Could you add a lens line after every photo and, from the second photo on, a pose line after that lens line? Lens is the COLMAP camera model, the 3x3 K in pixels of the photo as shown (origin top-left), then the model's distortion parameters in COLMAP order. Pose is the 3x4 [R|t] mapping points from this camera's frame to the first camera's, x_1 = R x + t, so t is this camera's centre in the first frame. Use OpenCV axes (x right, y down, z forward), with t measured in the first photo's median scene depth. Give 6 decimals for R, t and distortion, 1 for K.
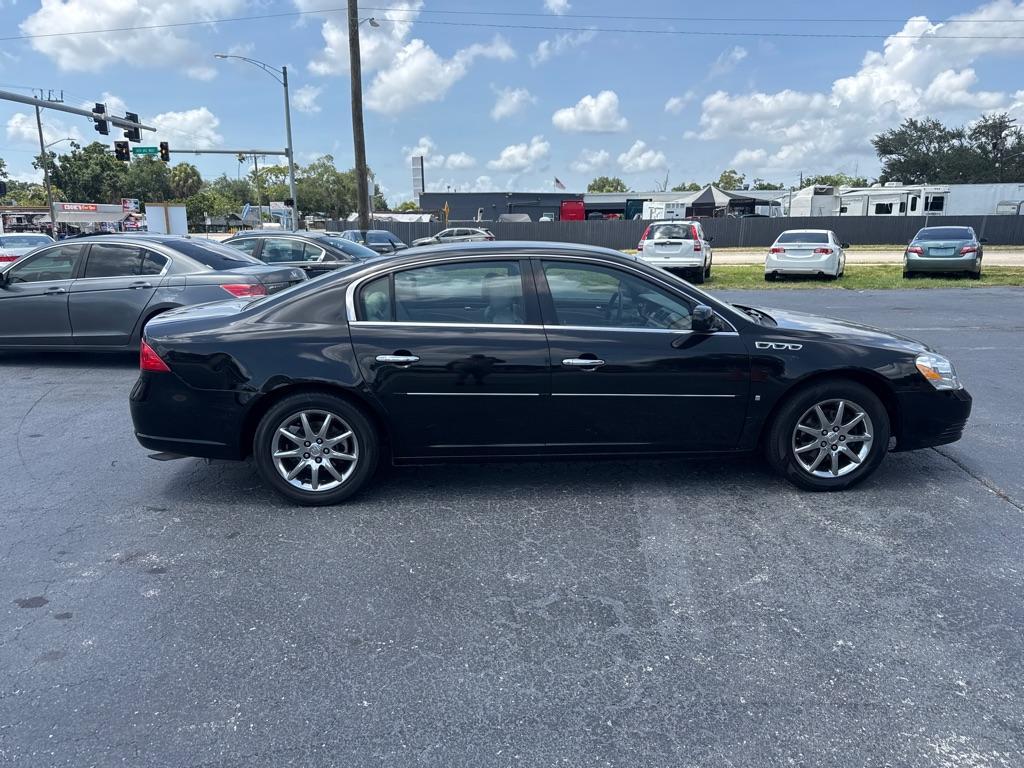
lens RADIAL K [[741.3, 0, 512.7], [0, 741.3, 384.3], [0, 0, 1]] dist [0.031943, -0.037971]
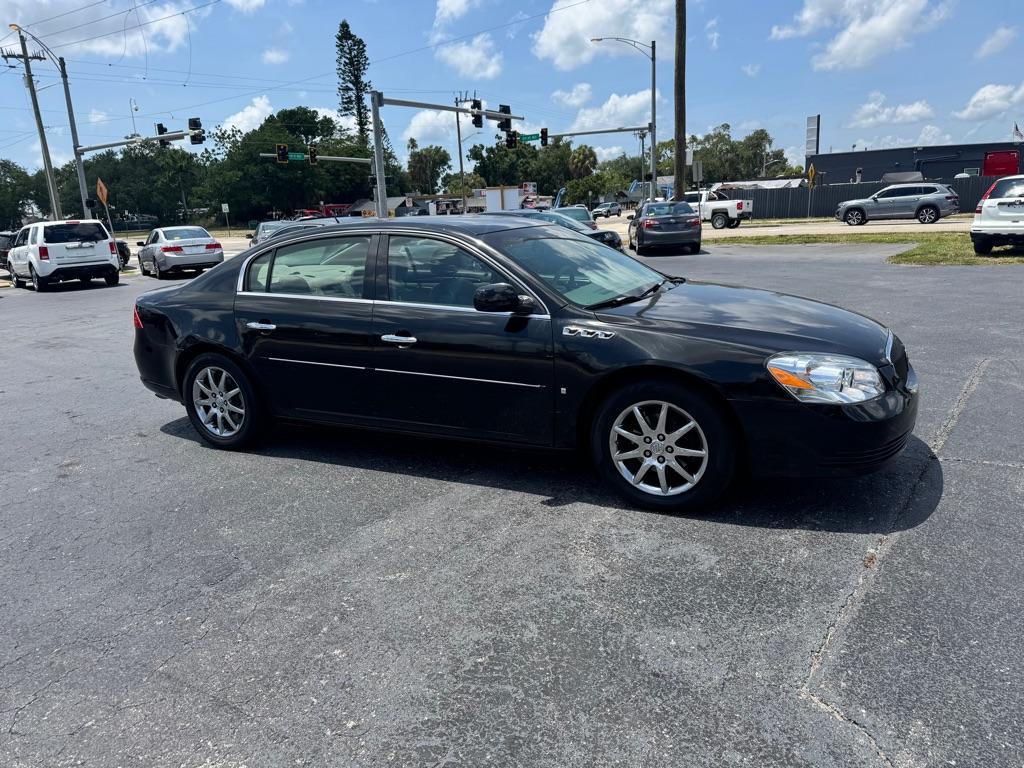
lens RADIAL K [[741.3, 0, 506.5], [0, 741.3, 391.0], [0, 0, 1]] dist [0.031943, -0.037971]
pose [[0.853120, 0.088243, -0.514198, 0.083136], [-0.065693, 0.995917, 0.061920, -0.003519], [0.517563, -0.019046, 0.855433, 0.025684]]
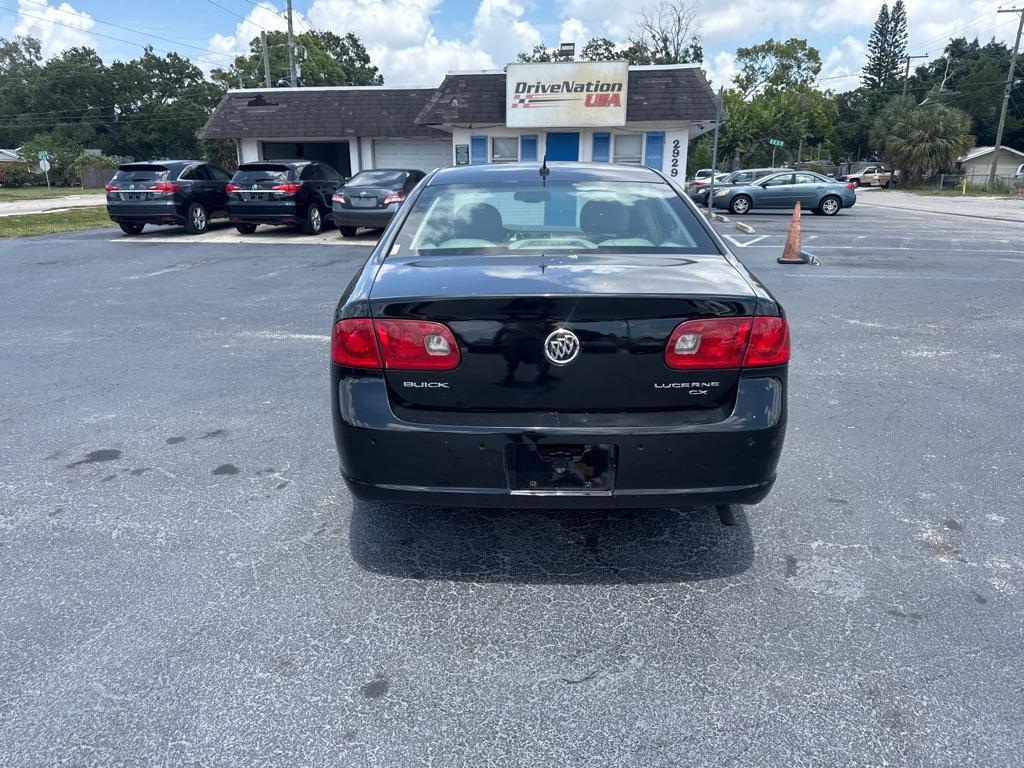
lens RADIAL K [[741.3, 0, 508.5], [0, 741.3, 385.4], [0, 0, 1]] dist [0.031943, -0.037971]
pose [[0.040124, -0.265083, 0.963390, -0.124615], [0.216081, 0.943653, 0.250653, -0.022764], [-0.975551, 0.198113, 0.095143, 0.133803]]
